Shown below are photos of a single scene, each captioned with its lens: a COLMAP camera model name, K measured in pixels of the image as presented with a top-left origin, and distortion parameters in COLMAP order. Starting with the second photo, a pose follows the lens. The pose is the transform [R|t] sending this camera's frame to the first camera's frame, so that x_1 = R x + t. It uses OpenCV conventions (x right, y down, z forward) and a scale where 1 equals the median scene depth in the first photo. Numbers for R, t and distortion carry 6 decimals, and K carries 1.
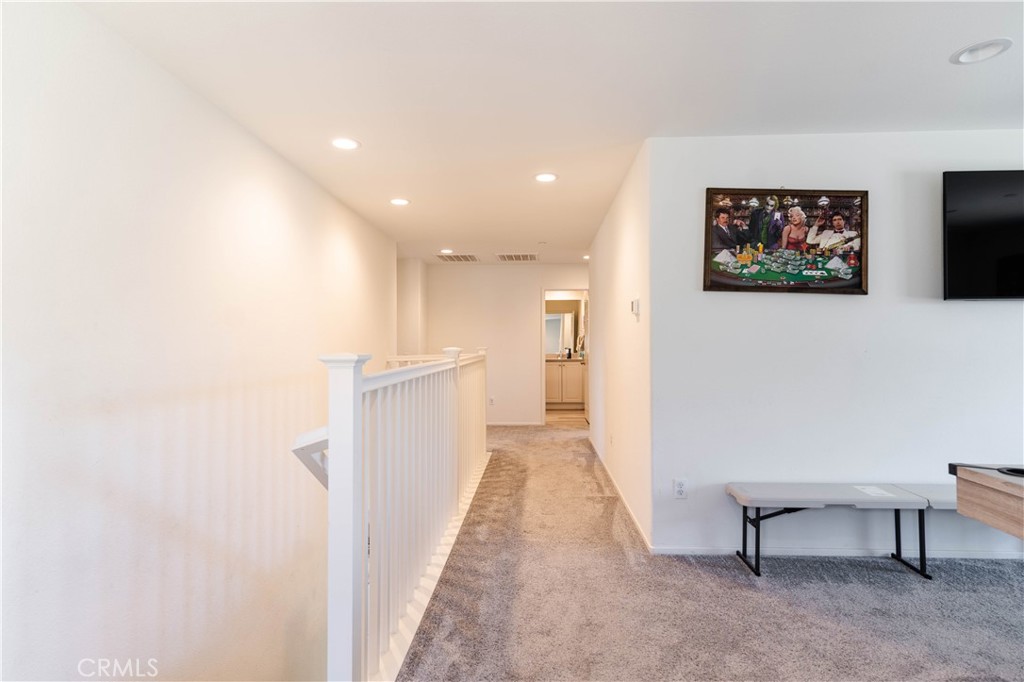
lens RADIAL K [[495.3, 0, 512.2], [0, 495.3, 337.5], [0, 0, 1]] dist [0.001519, -0.000334]
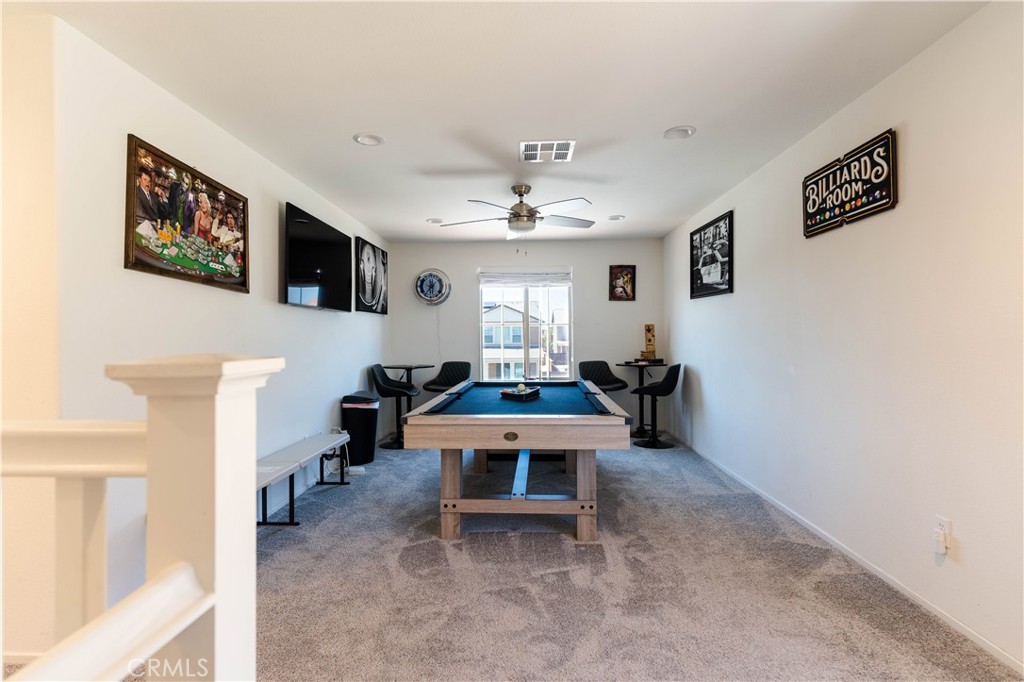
lens RADIAL K [[495.3, 0, 512.1], [0, 495.3, 339.9], [0, 0, 1]] dist [0.001519, -0.000334]
pose [[-0.010669, -0.002686, 0.999939, -0.378214], [-0.001149, 0.999996, 0.002674, 0.012273], [-0.999942, -0.001121, -0.010672, 0.424184]]
